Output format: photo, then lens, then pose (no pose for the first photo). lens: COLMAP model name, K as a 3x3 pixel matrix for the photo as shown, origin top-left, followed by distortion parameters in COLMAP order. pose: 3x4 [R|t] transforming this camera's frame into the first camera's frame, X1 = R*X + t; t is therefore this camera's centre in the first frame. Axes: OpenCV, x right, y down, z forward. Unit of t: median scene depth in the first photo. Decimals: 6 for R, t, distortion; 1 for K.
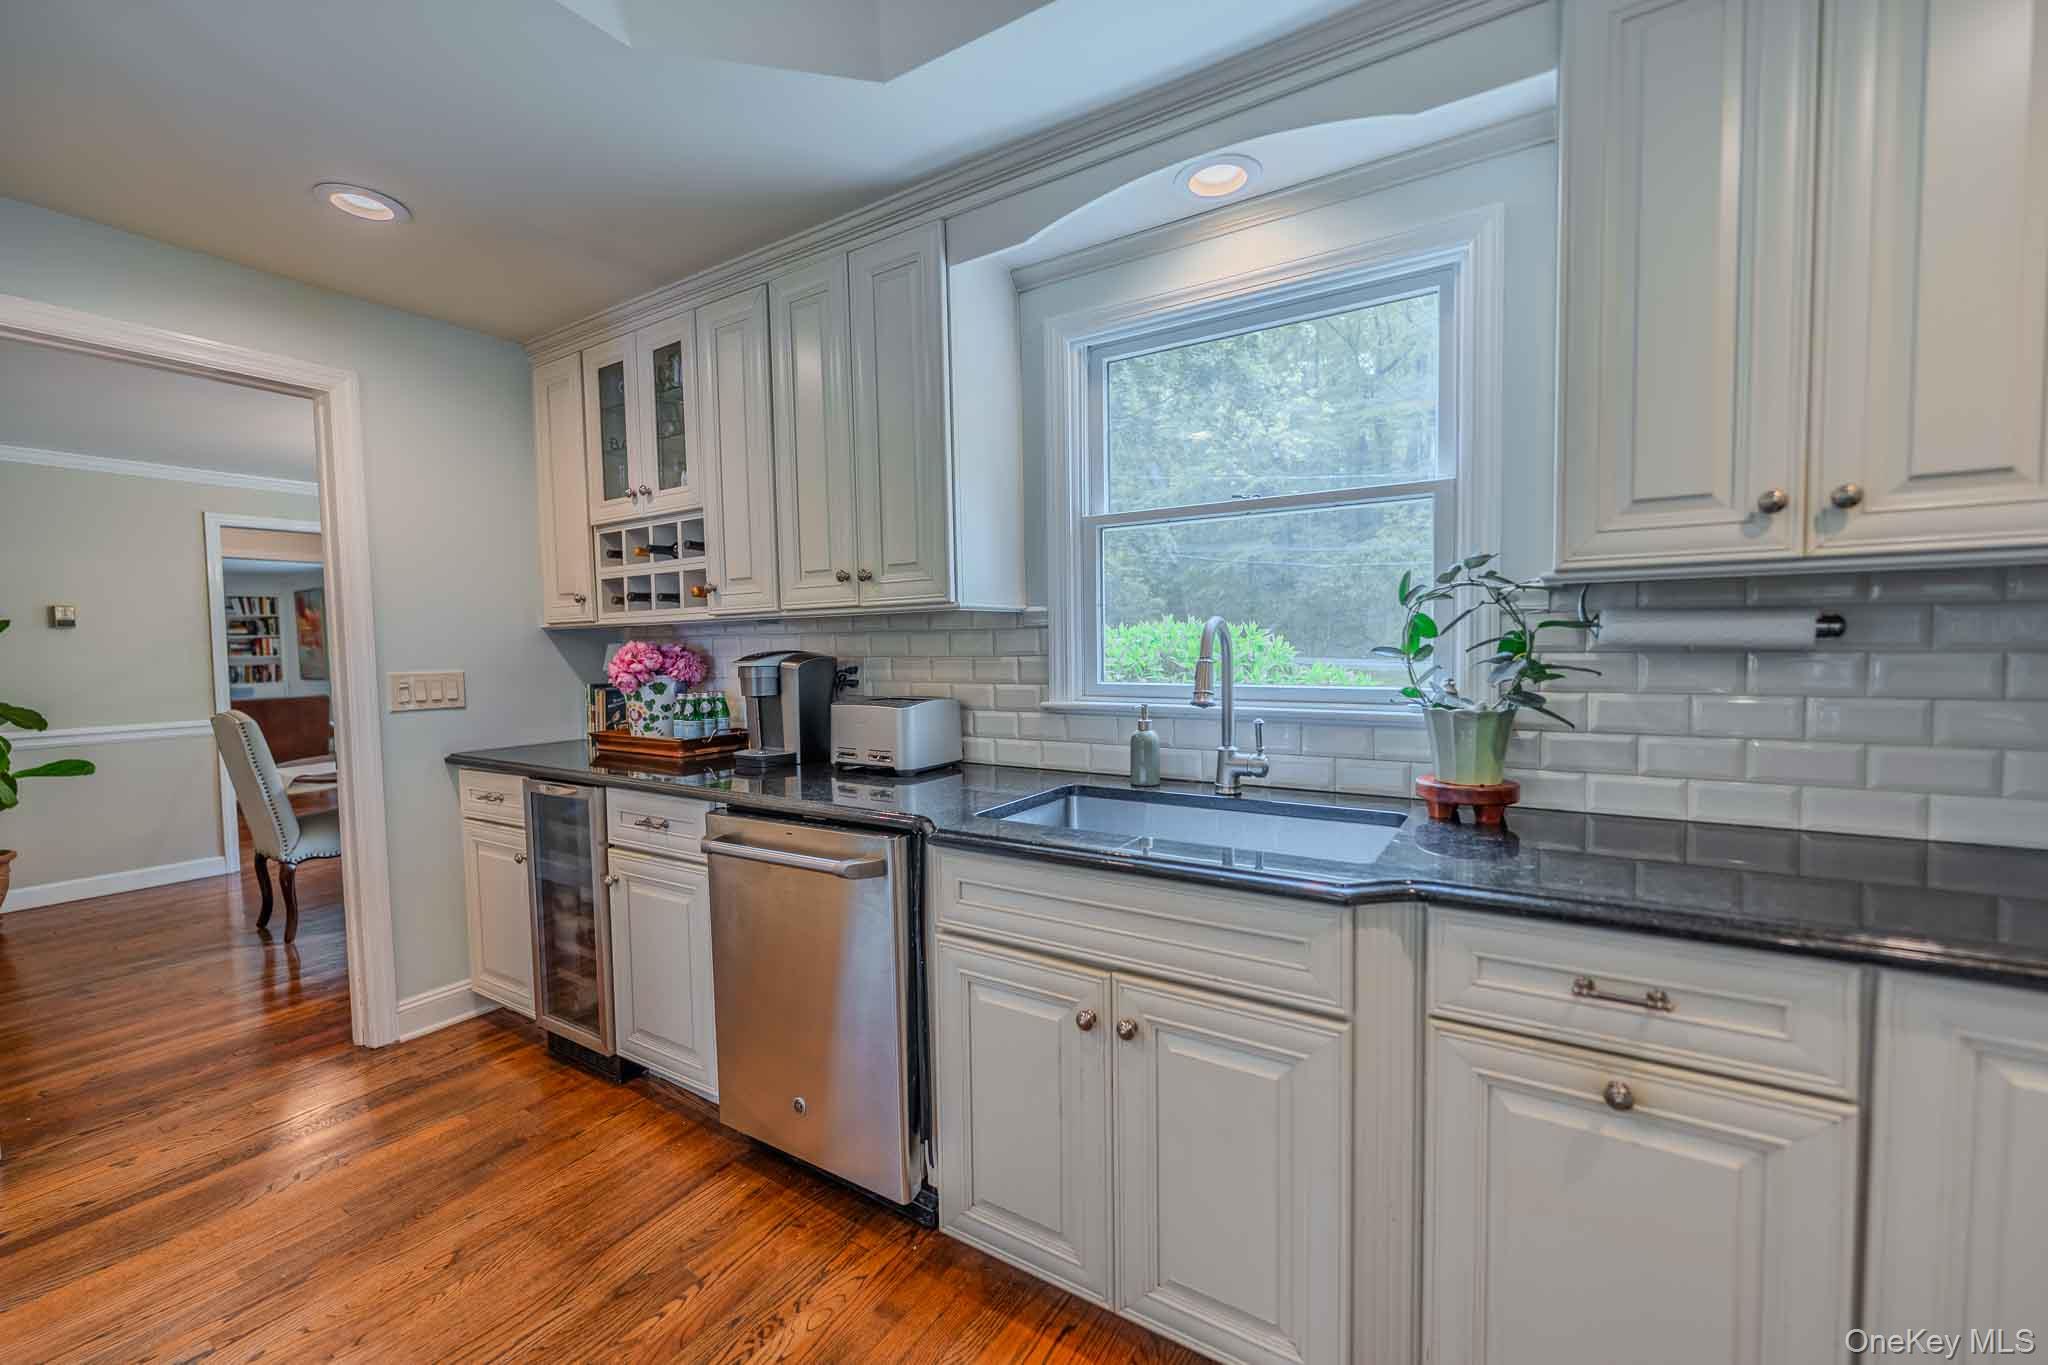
lens RADIAL K [[824.4, 0, 1023.2], [0, 824.4, 684.1], [0, 0, 1]] dist [-0.003920, -0.000522]
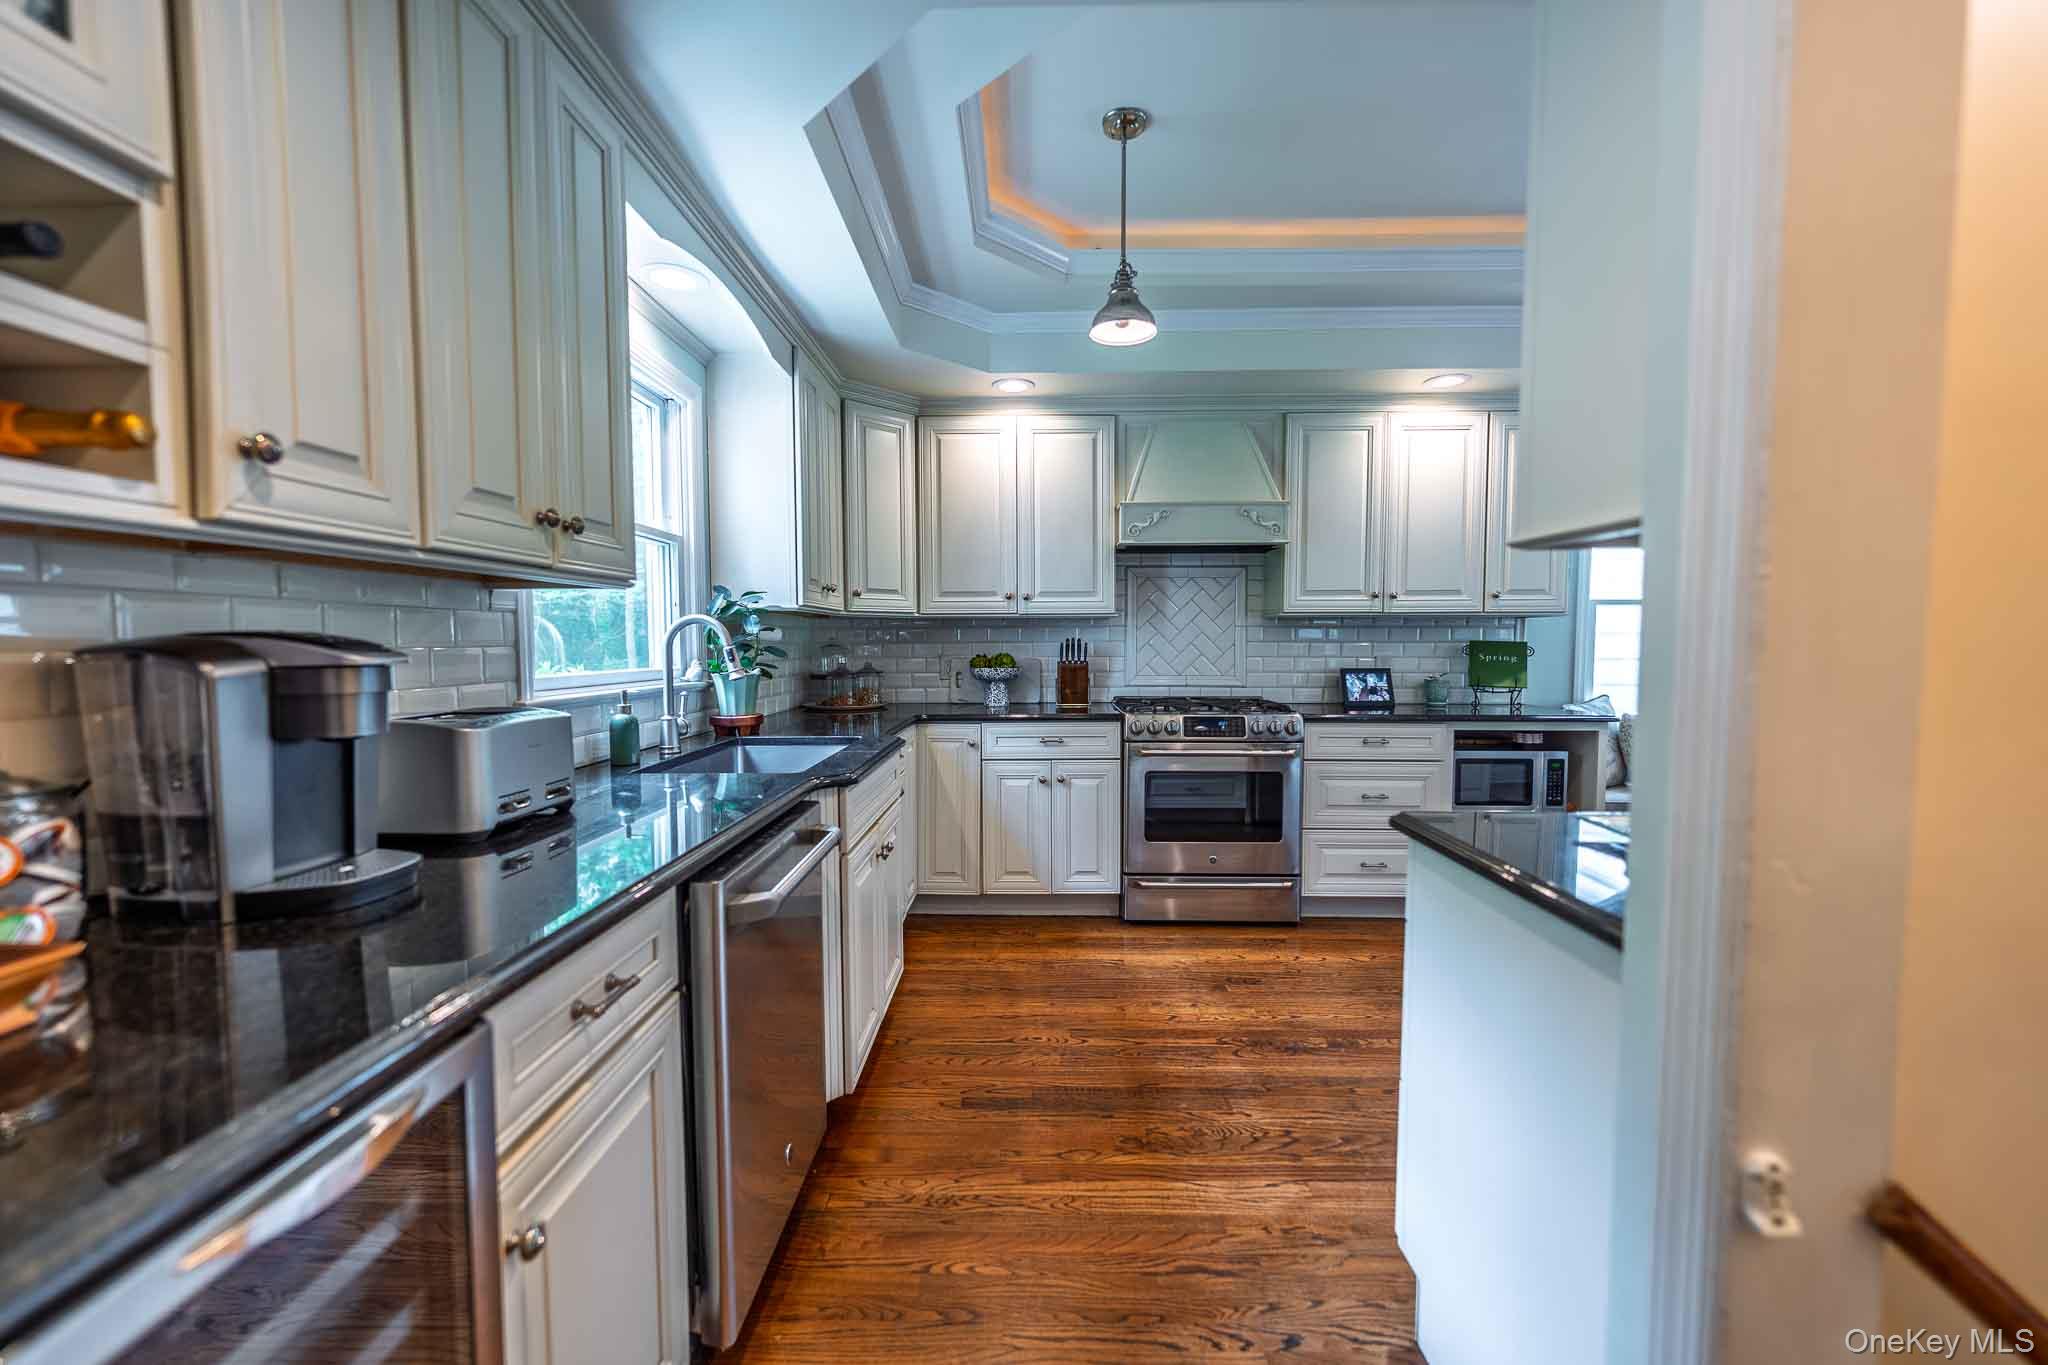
lens RADIAL K [[824.4, 0, 1023.2], [0, 824.4, 684.1], [0, 0, 1]] dist [-0.003920, -0.000522]
pose [[-0.522864, -0.030044, 0.851887, -0.881914], [0.052256, 0.996369, 0.067213, -0.022625], [-0.850813, 0.079659, -0.519396, 0.939859]]
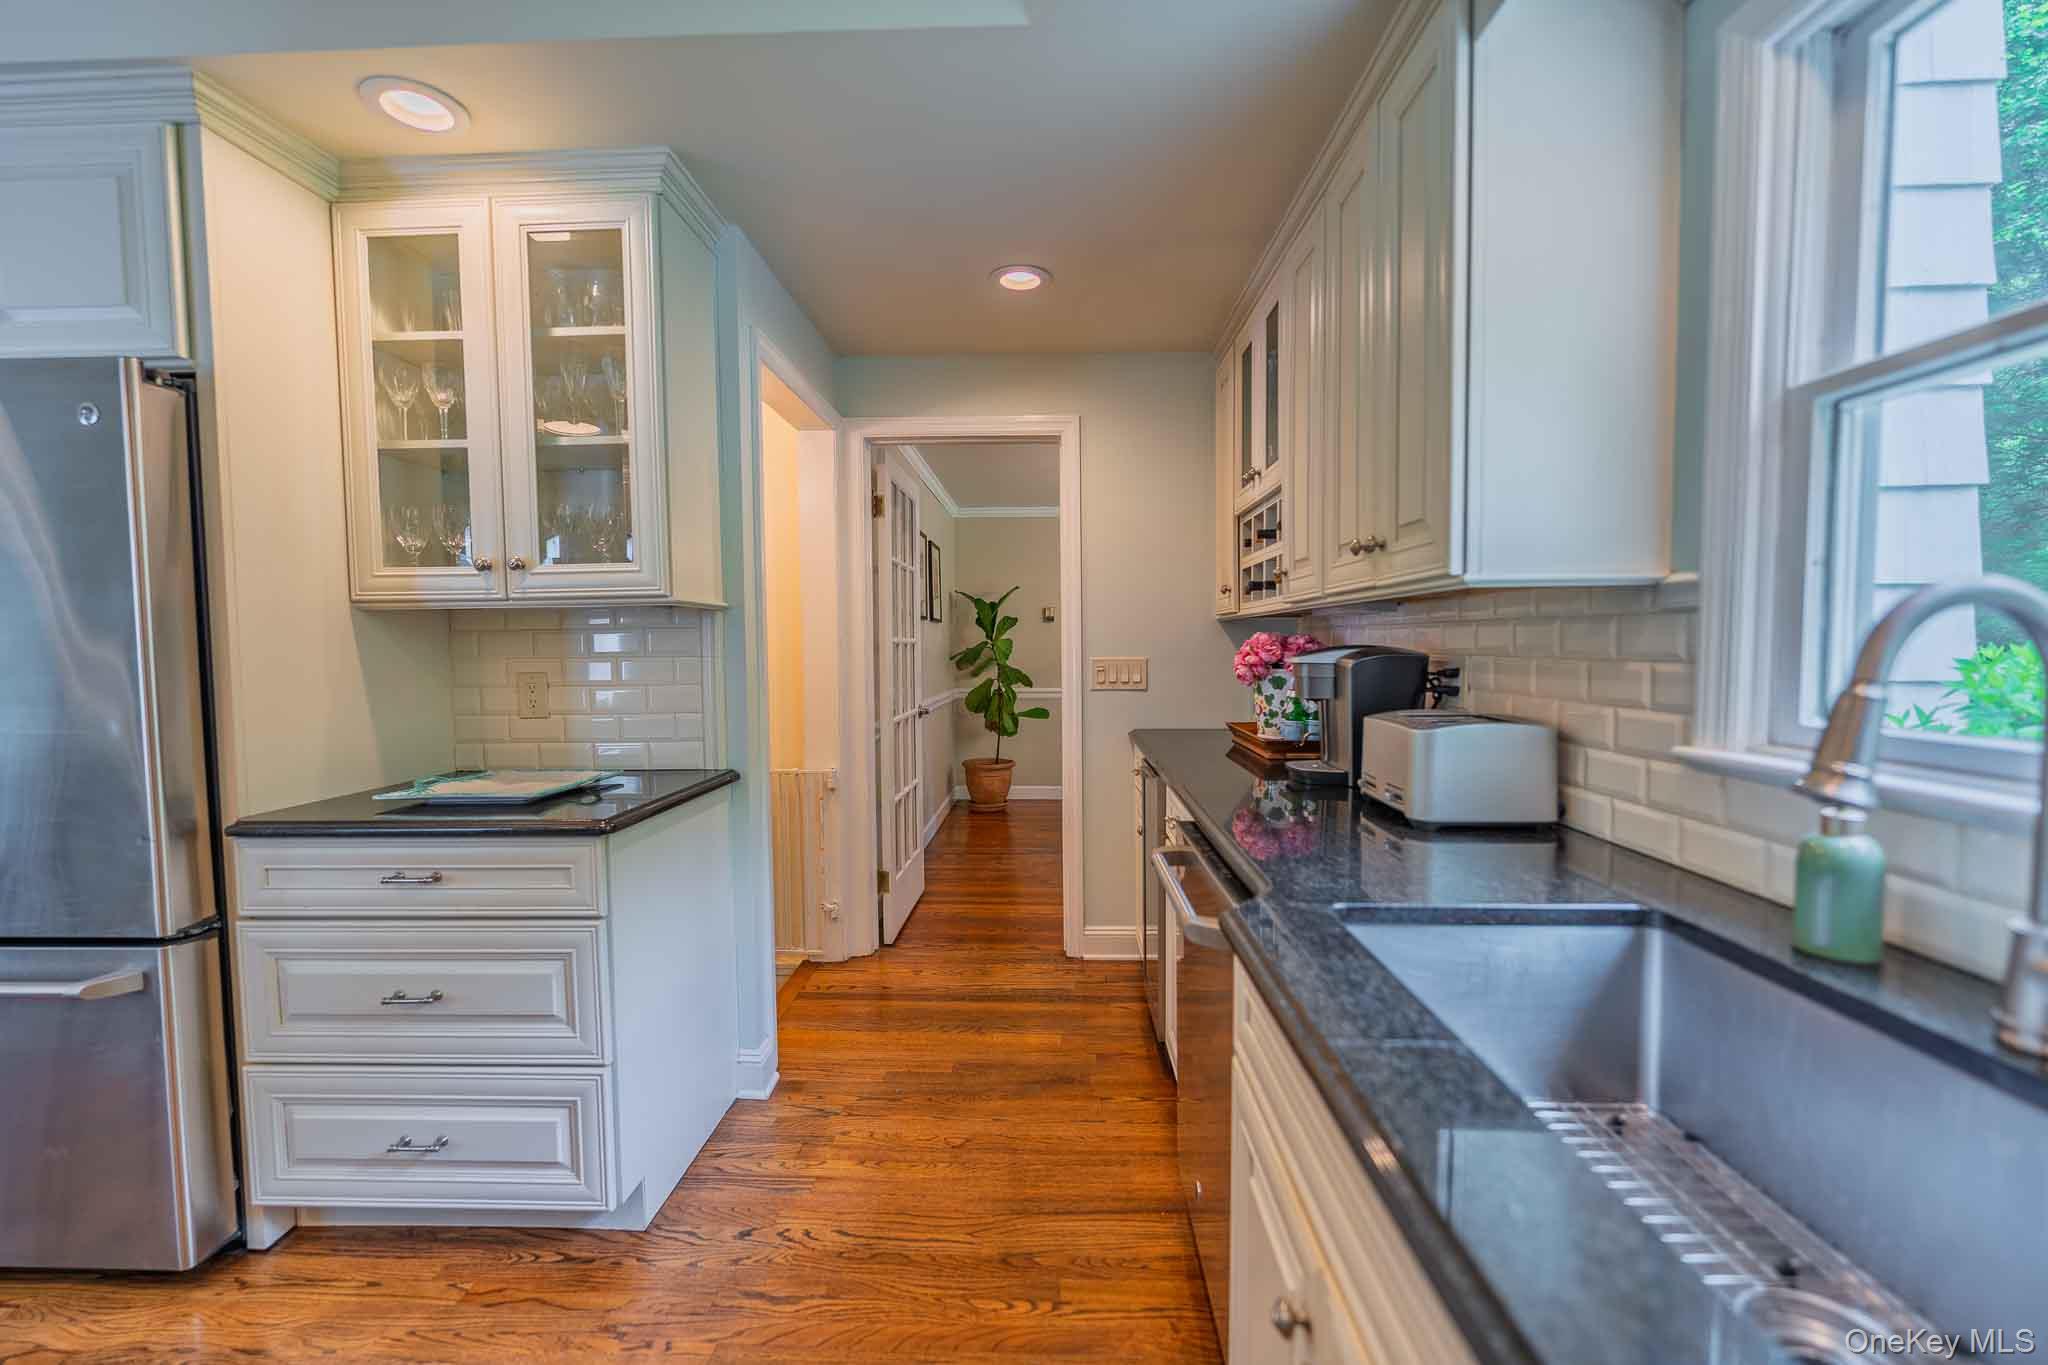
lens RADIAL K [[824.4, 0, 1023.2], [0, 824.4, 684.1], [0, 0, 1]] dist [-0.003920, -0.000522]
pose [[0.503048, 0.056677, -0.862398, 0.258219], [-0.044322, 0.998226, 0.039750, -0.021026], [0.863121, 0.018227, 0.504668, 0.325185]]
